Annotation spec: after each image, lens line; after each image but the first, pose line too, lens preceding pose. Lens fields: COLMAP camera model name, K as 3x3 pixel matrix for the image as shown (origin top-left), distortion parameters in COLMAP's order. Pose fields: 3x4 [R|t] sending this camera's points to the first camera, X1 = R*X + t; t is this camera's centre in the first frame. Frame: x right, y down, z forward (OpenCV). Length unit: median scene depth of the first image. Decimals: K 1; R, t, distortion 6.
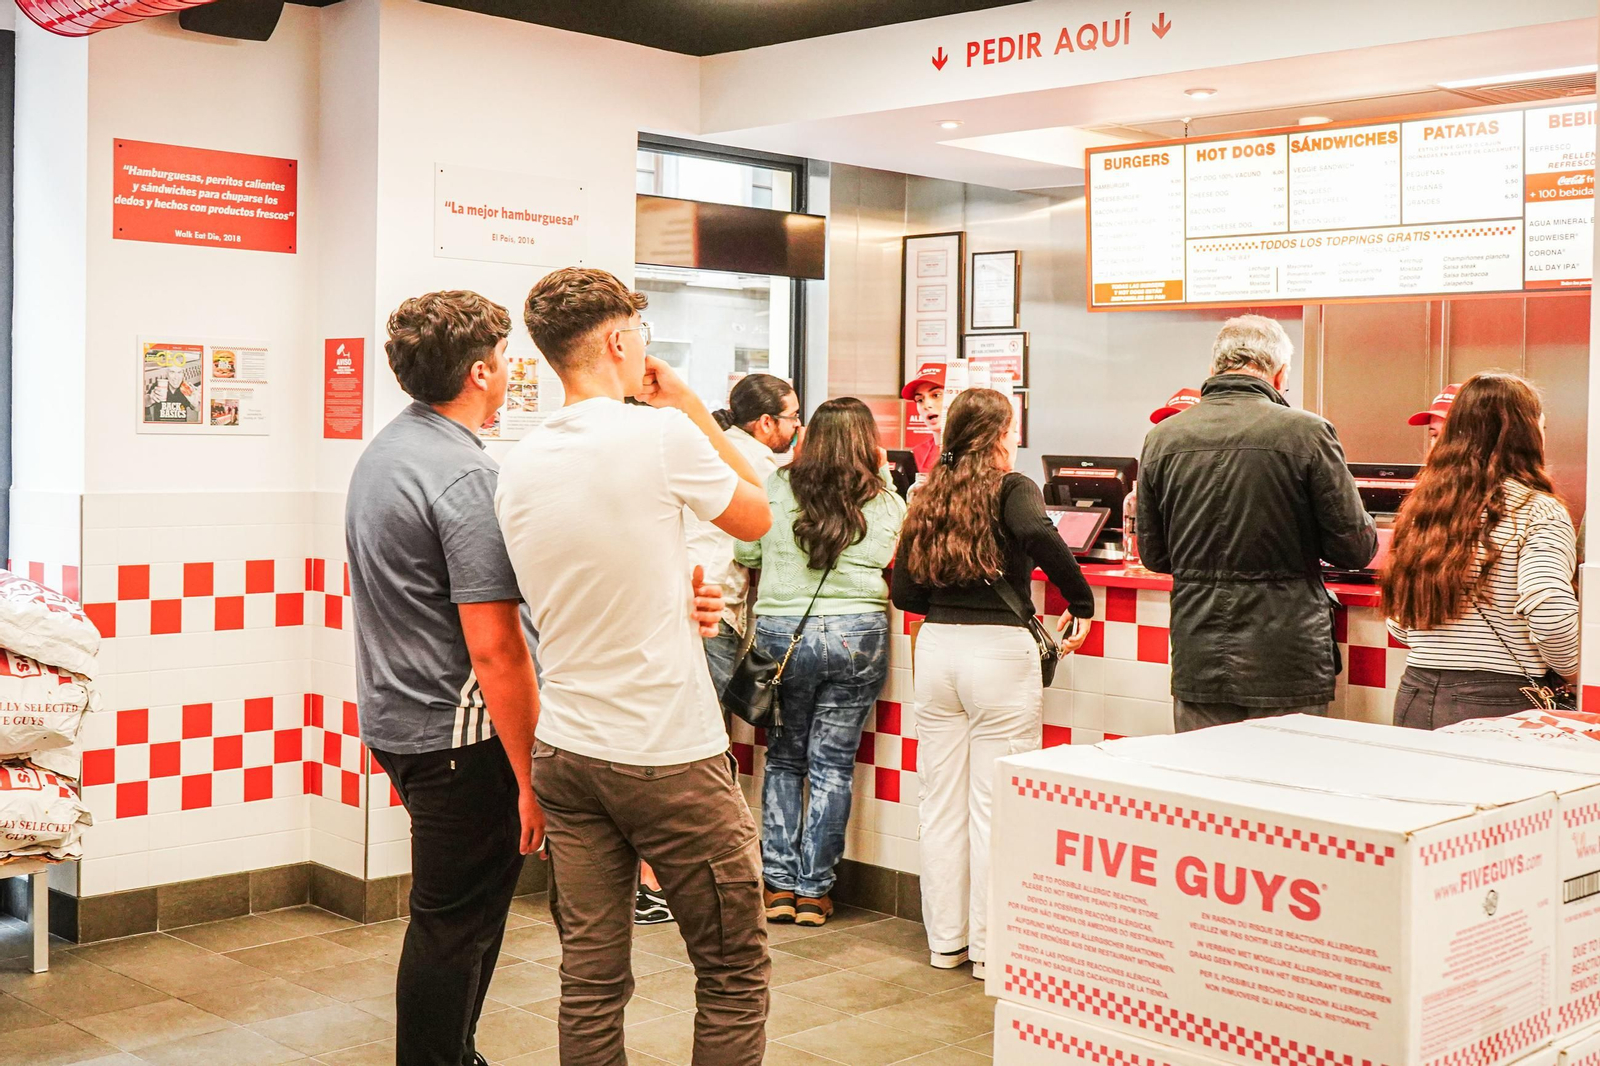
lens RADIAL K [[1984.3, 0, 798.3], [0, 1984.3, 532.8], [0, 0, 1]] dist [0.089657, 0.000000]
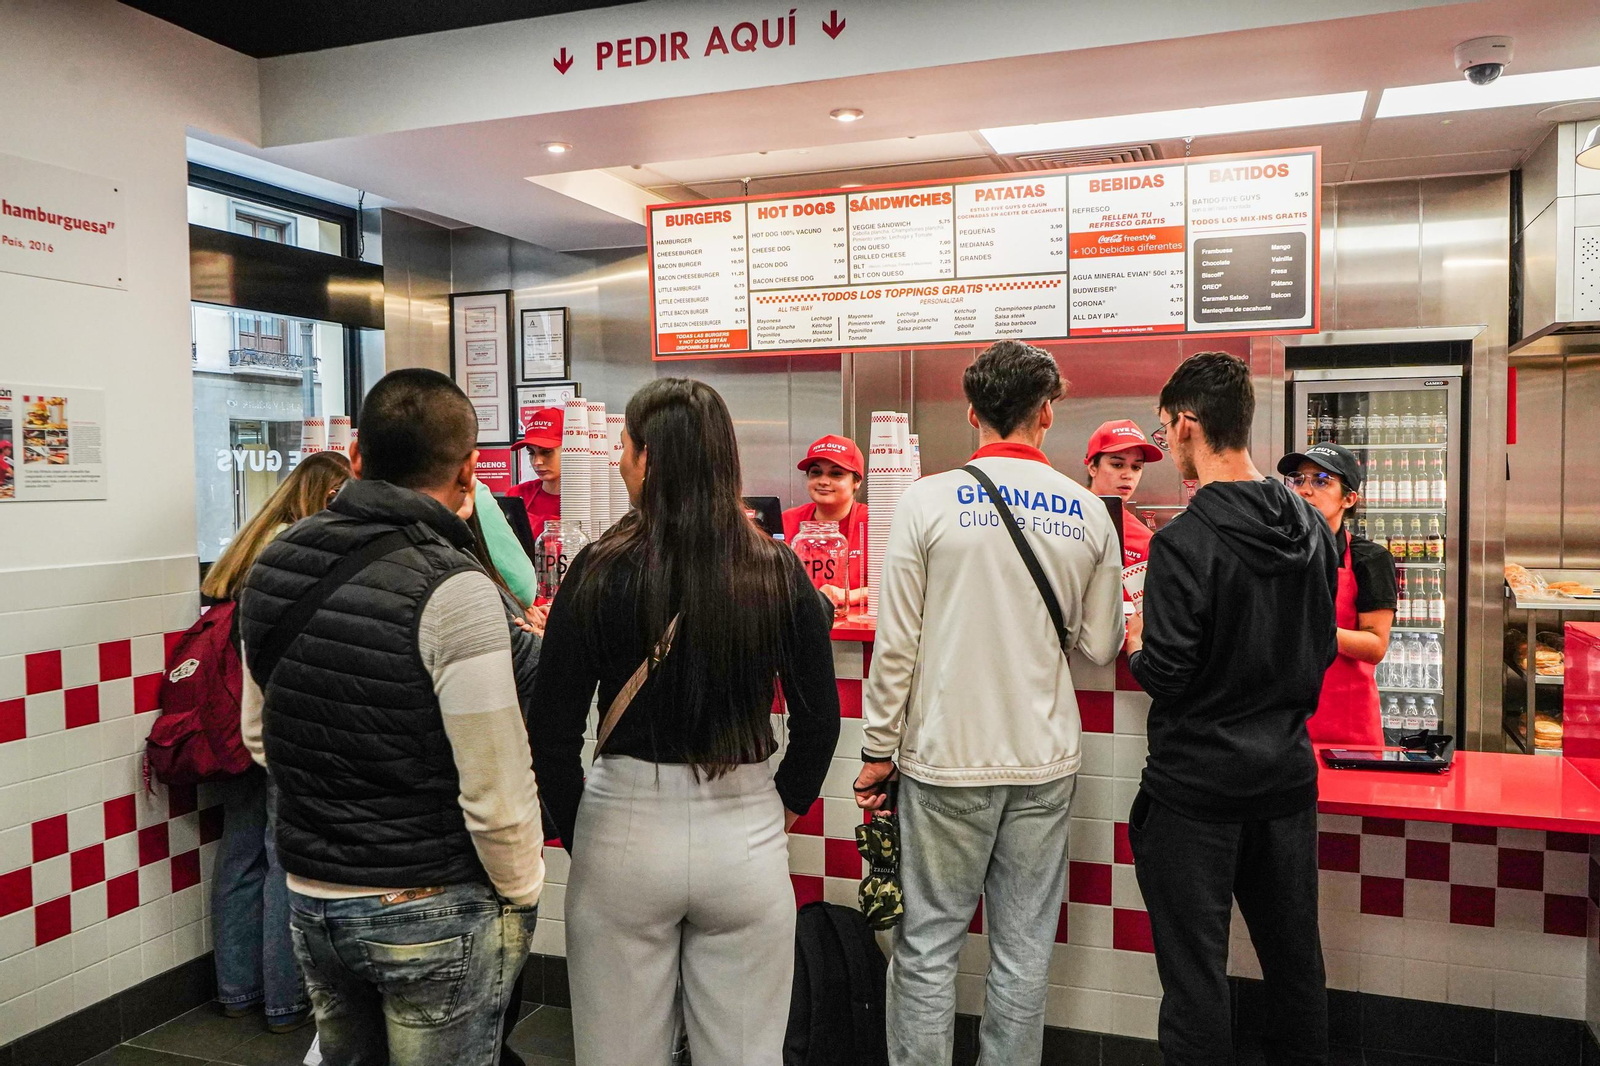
lens RADIAL K [[1263.3, 0, 798.3], [0, 1263.3, 537.9], [0, 0, 1]] dist [-0.007583, 0.019863]
pose [[0.920108, -0.046863, 0.388852, -0.057246], [0.047346, 0.998844, 0.008345, -0.020780], [-0.388793, 0.010733, 0.921262, 0.398777]]
